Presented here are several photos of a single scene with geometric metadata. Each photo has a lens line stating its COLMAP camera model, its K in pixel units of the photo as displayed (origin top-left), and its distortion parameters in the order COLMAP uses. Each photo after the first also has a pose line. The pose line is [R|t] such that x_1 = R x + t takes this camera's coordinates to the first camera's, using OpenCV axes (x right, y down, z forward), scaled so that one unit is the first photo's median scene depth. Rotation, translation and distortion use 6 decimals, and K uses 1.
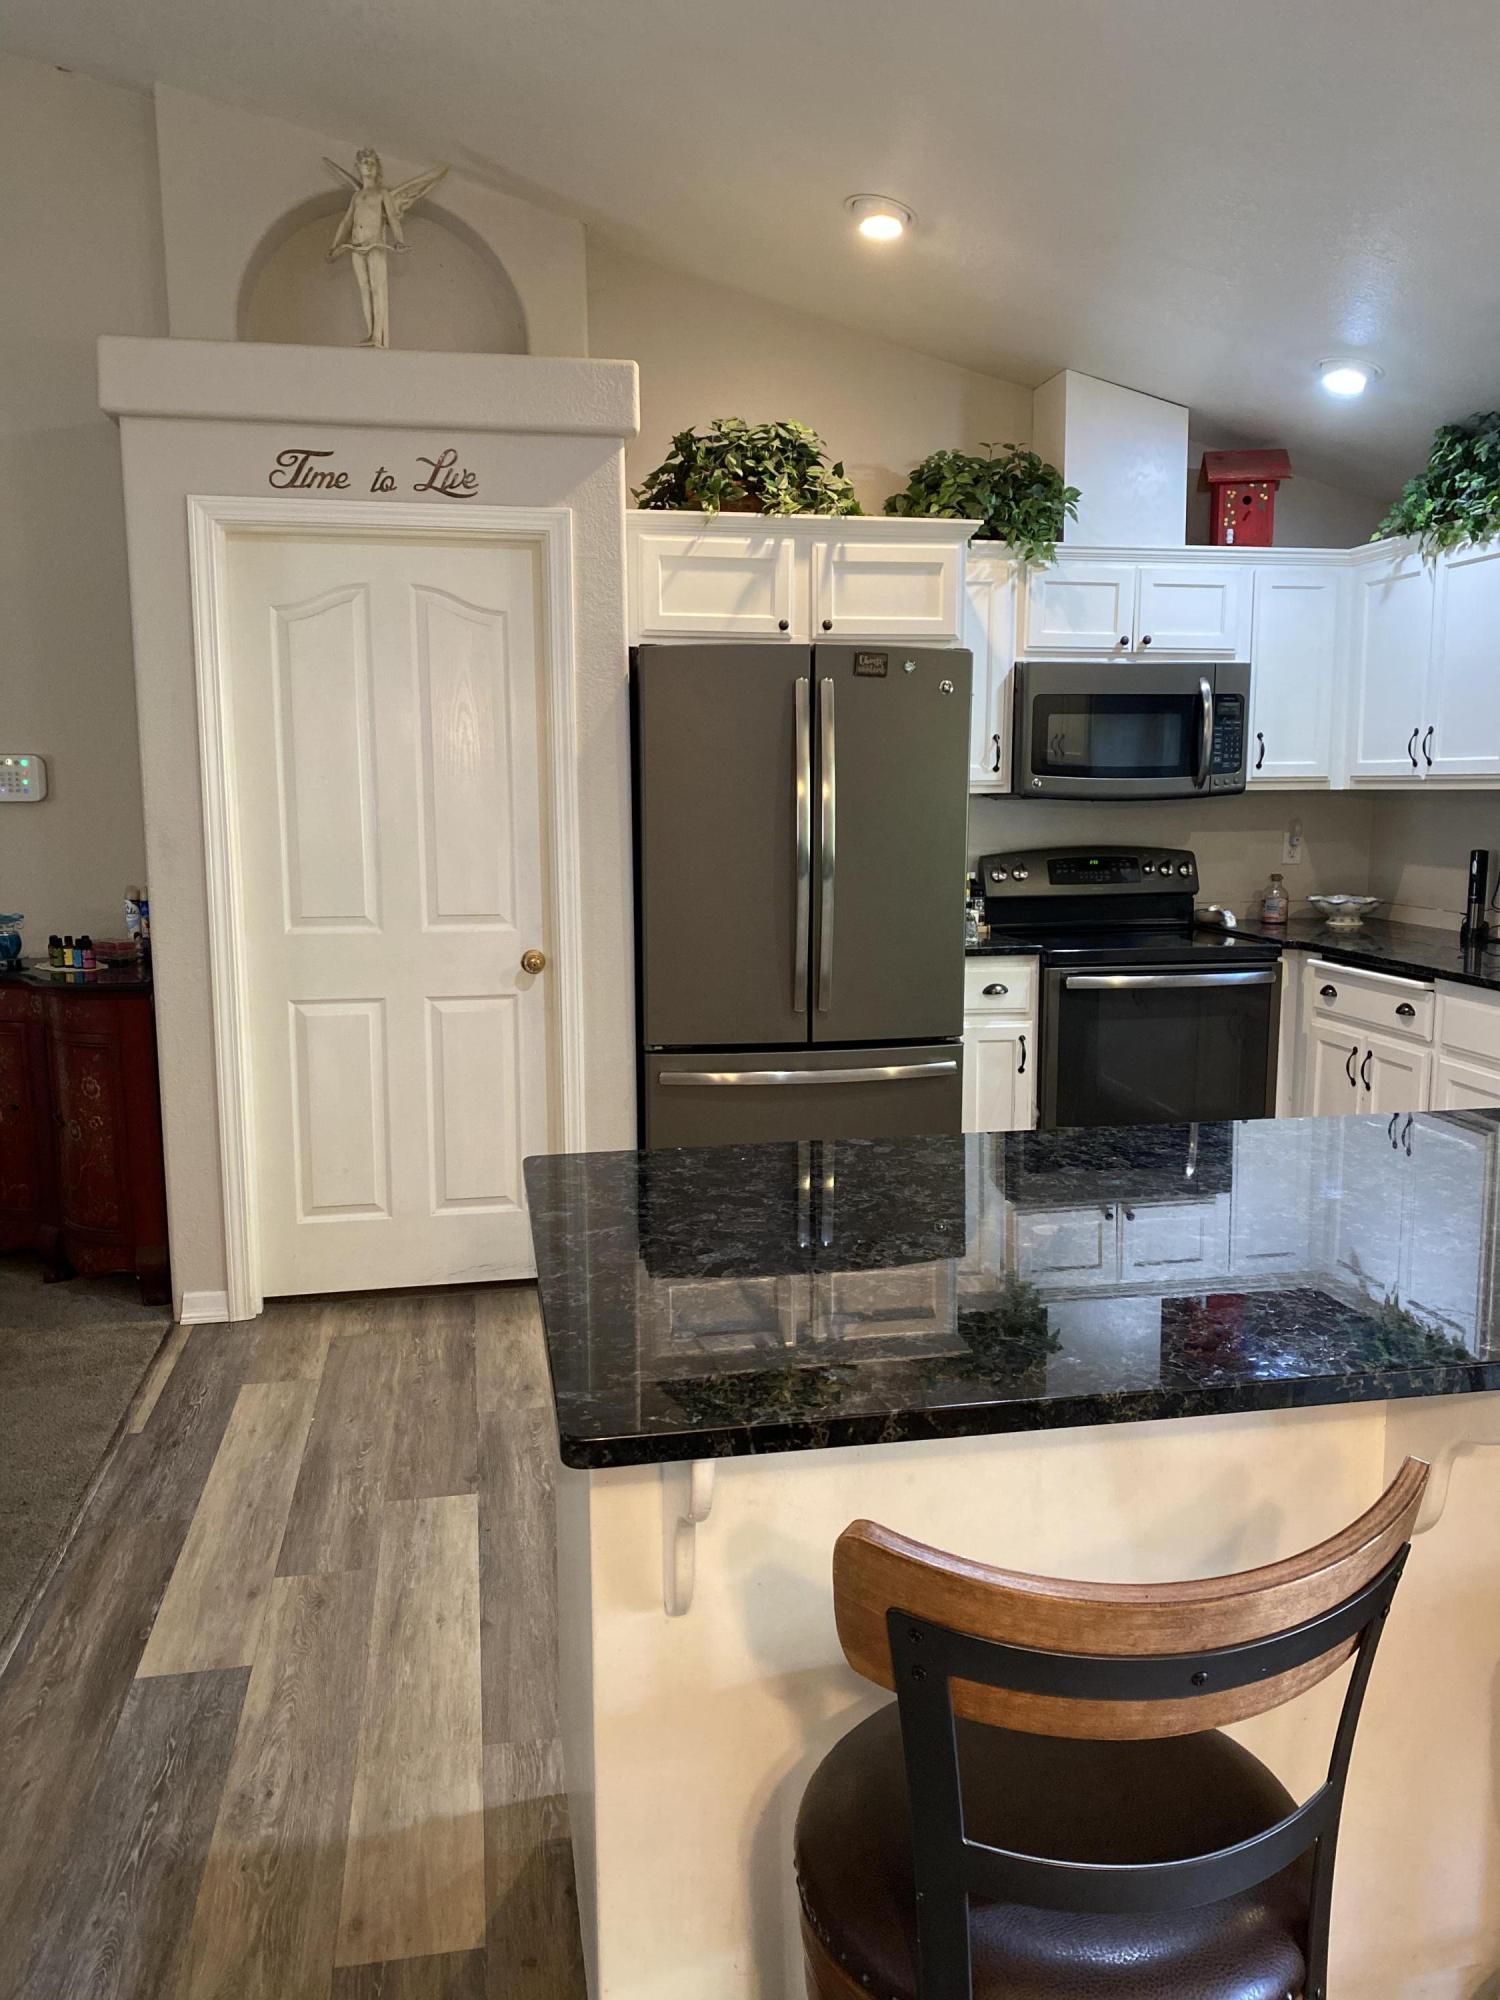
lens RADIAL K [[1514.8, 0, 760.8], [0, 1514.8, 989.6], [0, 0, 1]] dist [0.037314, -0.036873]
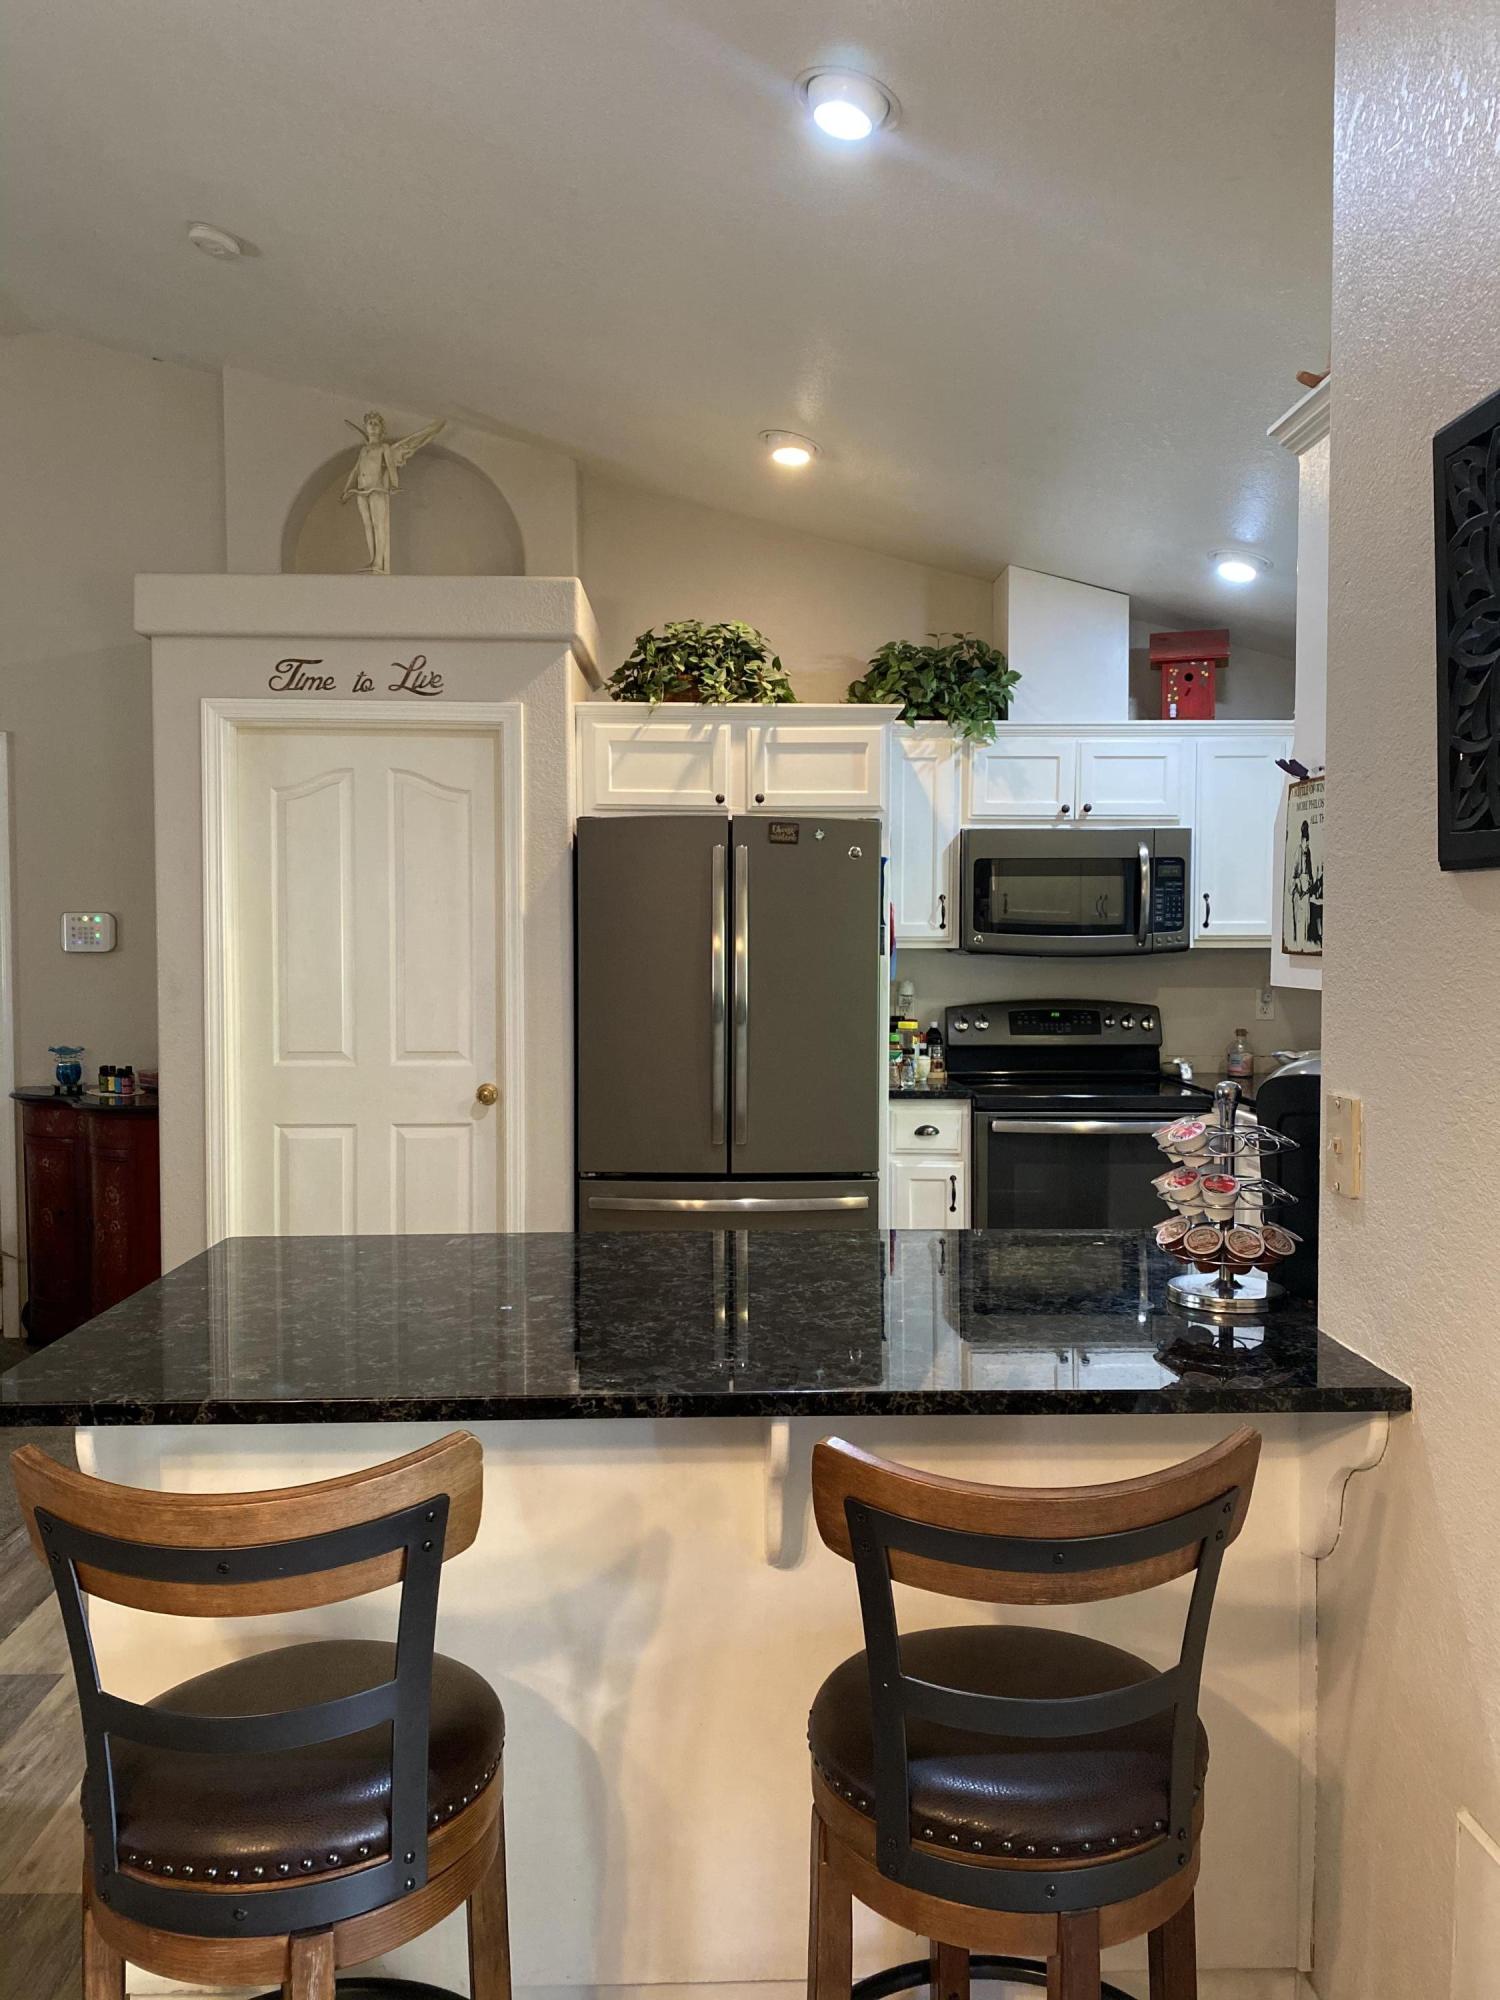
lens RADIAL K [[1514.8, 0, 765.7], [0, 1514.8, 995.8], [0, 0, 1]] dist [0.037314, -0.036873]
pose [[0.987901, 0.010501, -0.154730, 0.221857], [-0.025745, 0.994966, -0.096846, 0.011882], [0.152934, 0.099658, 0.983199, -0.078250]]
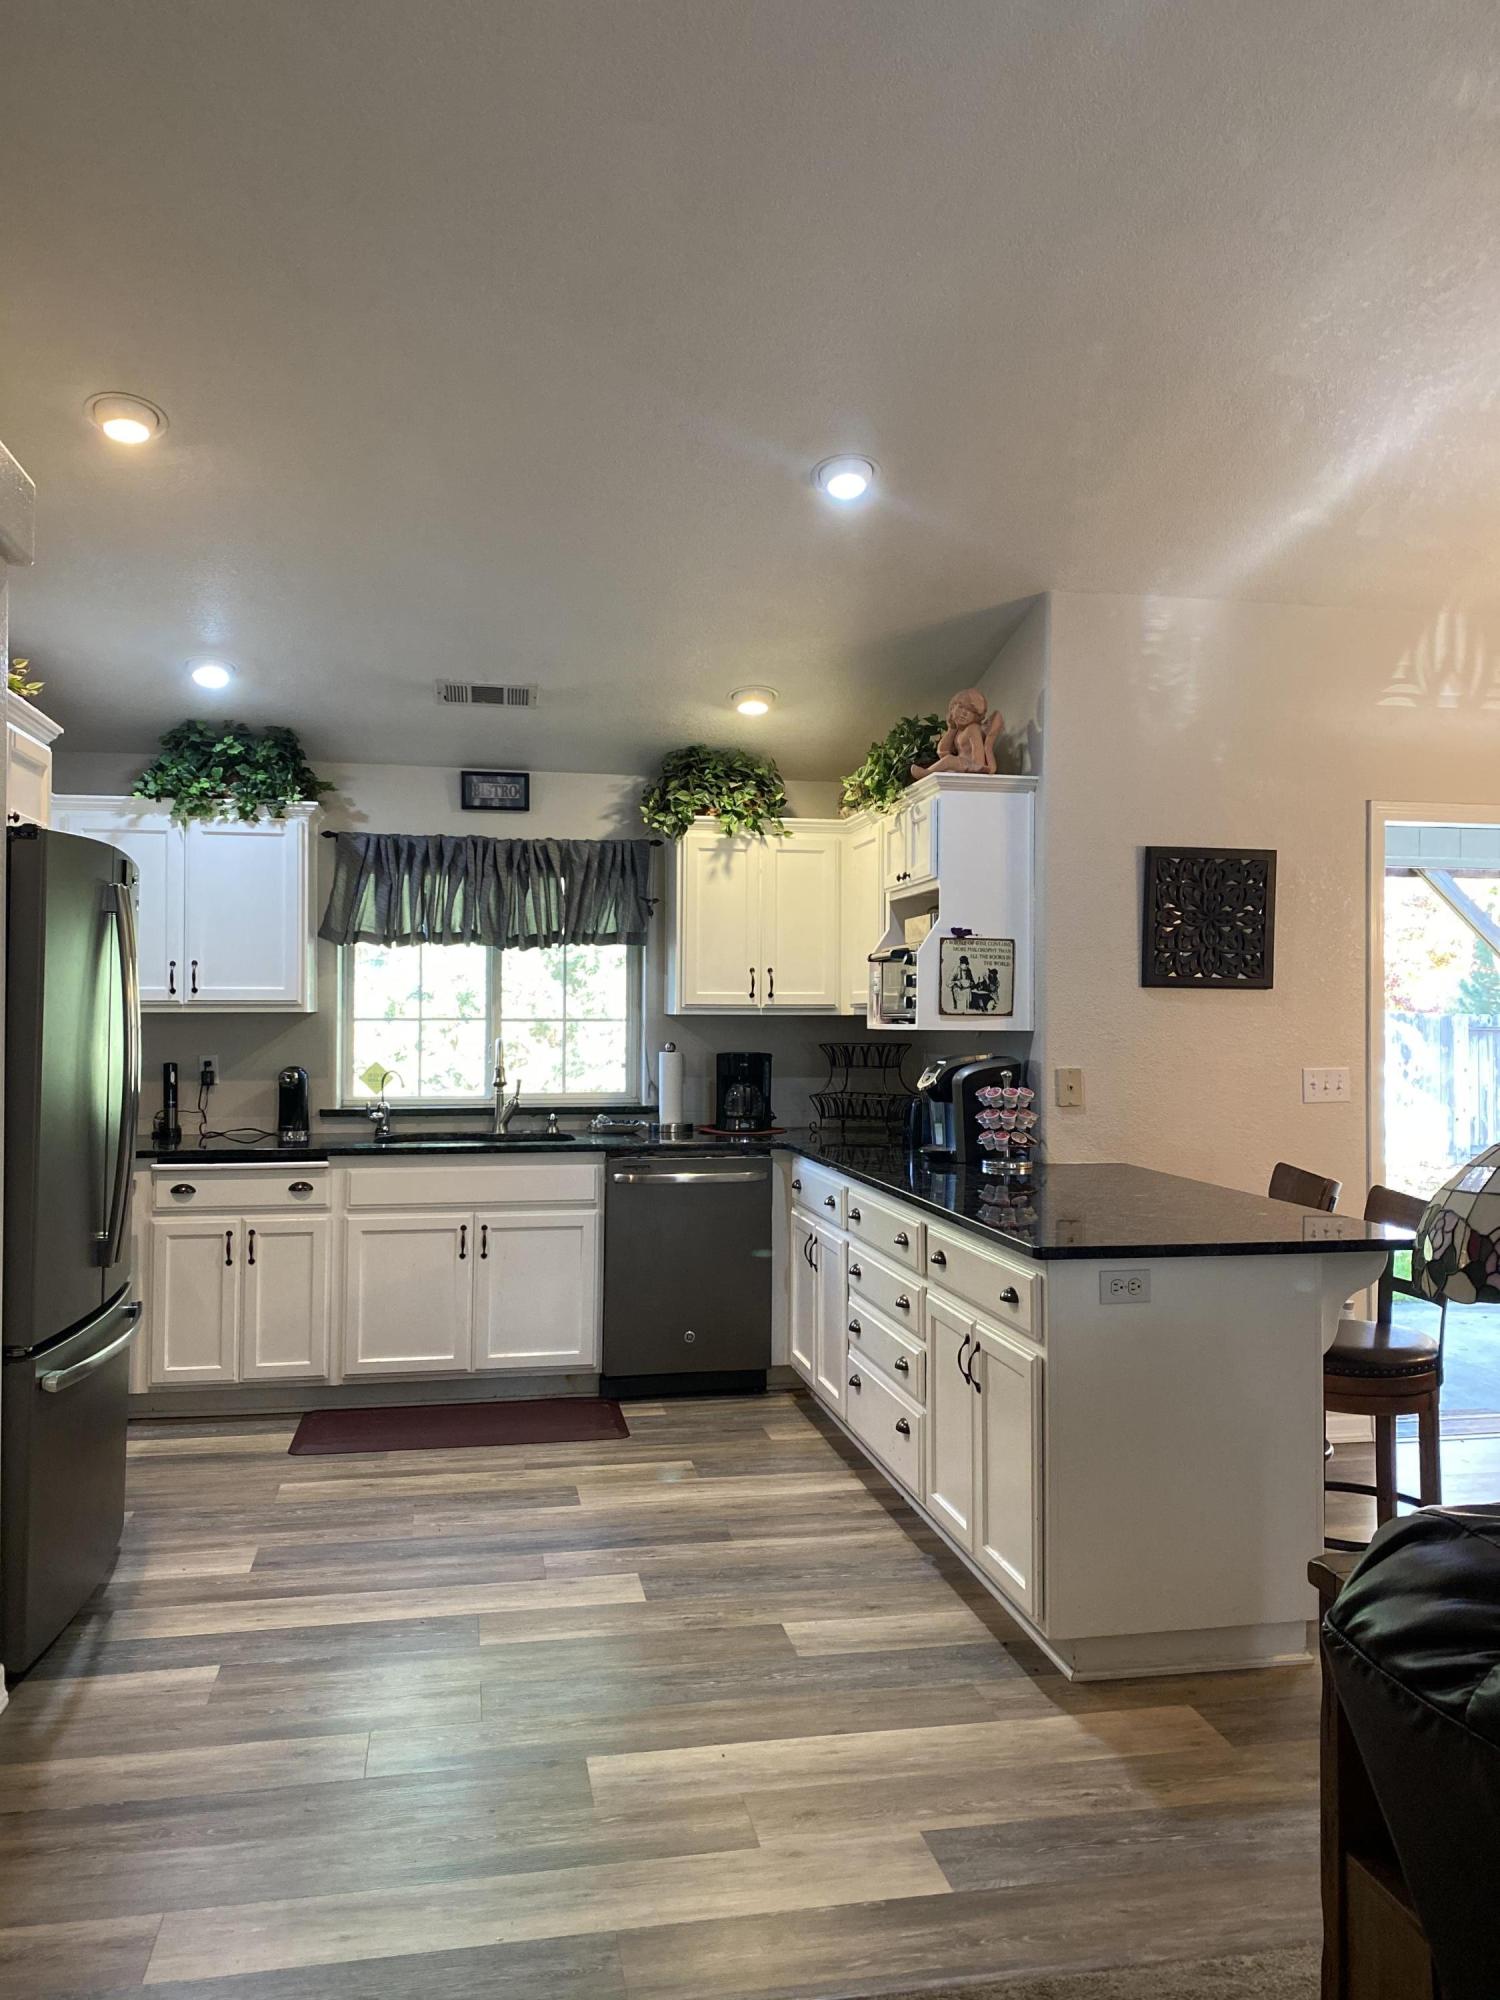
lens RADIAL K [[1514.8, 0, 757.4], [0, 1514.8, 1000.2], [0, 0, 1]] dist [0.037314, -0.036873]
pose [[0.000269, 0.008978, 0.999960, -1.478618], [0.133441, 0.991017, -0.008934, -0.138844], [-0.991057, 0.133438, -0.000932, 1.100646]]
